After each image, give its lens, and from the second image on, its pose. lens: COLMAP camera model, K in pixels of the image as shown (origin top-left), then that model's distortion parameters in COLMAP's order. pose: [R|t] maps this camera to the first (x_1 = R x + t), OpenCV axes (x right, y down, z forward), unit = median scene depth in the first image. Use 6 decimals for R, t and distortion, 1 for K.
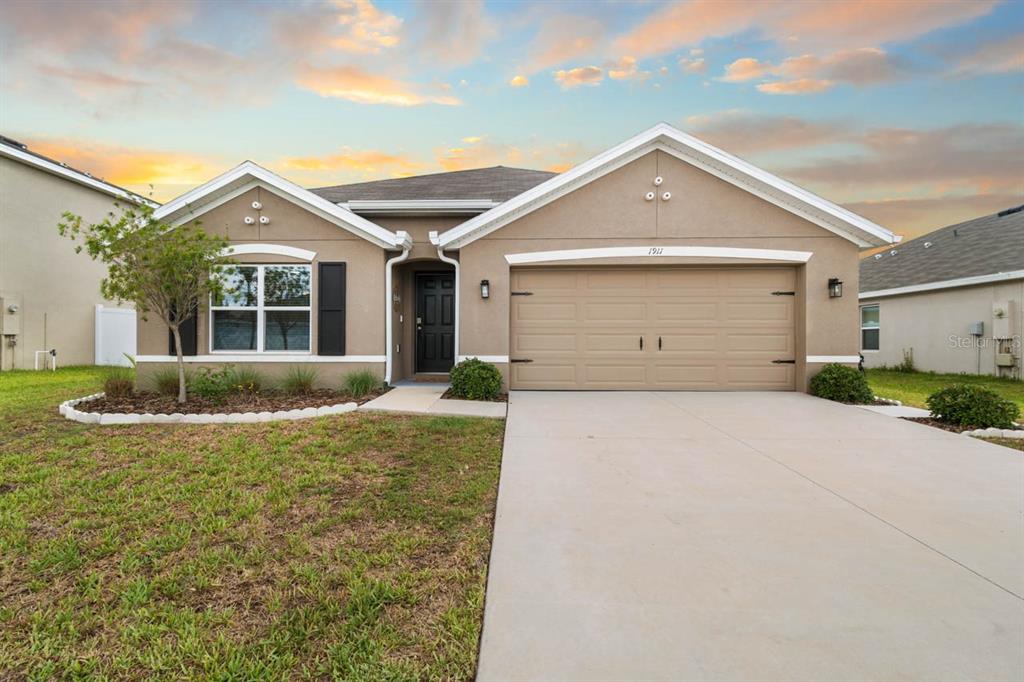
lens RADIAL K [[451.4, 0, 512.0], [0, 451.4, 341.0], [0, 0, 1]] dist [-0.001777, -0.000389]
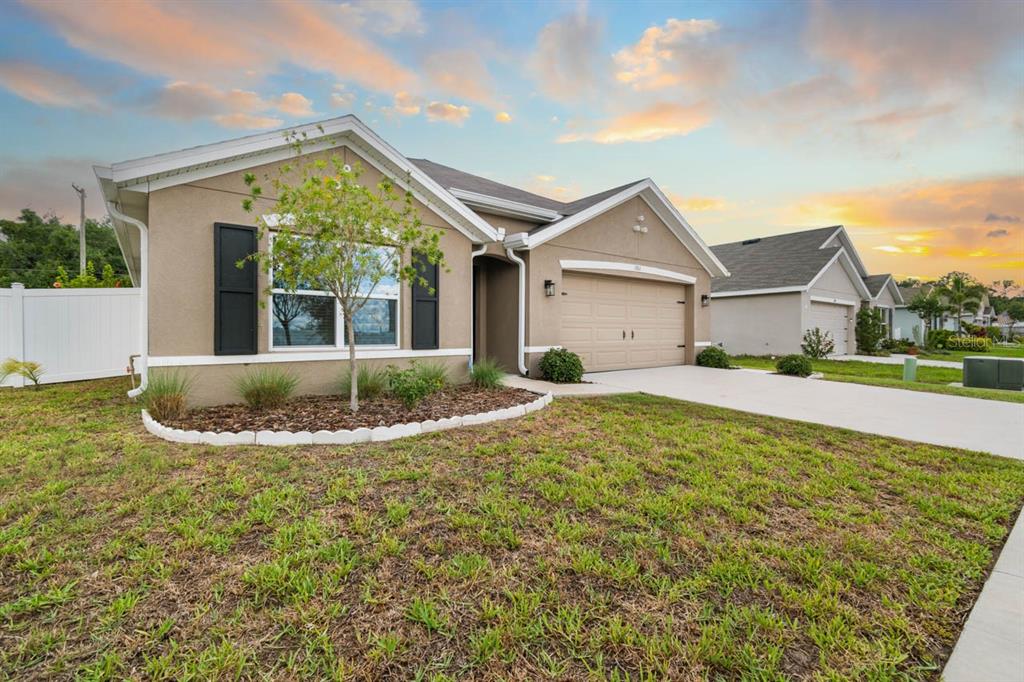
lens RADIAL K [[457.7, 0, 513.9], [0, 457.7, 333.8], [0, 0, 1]] dist [0.001194, -0.000733]
pose [[0.763820, -0.002665, 0.645424, -0.863517], [0.005947, 0.999978, -0.002909, 0.003972], [-0.645402, 0.006060, 0.763819, 0.167208]]
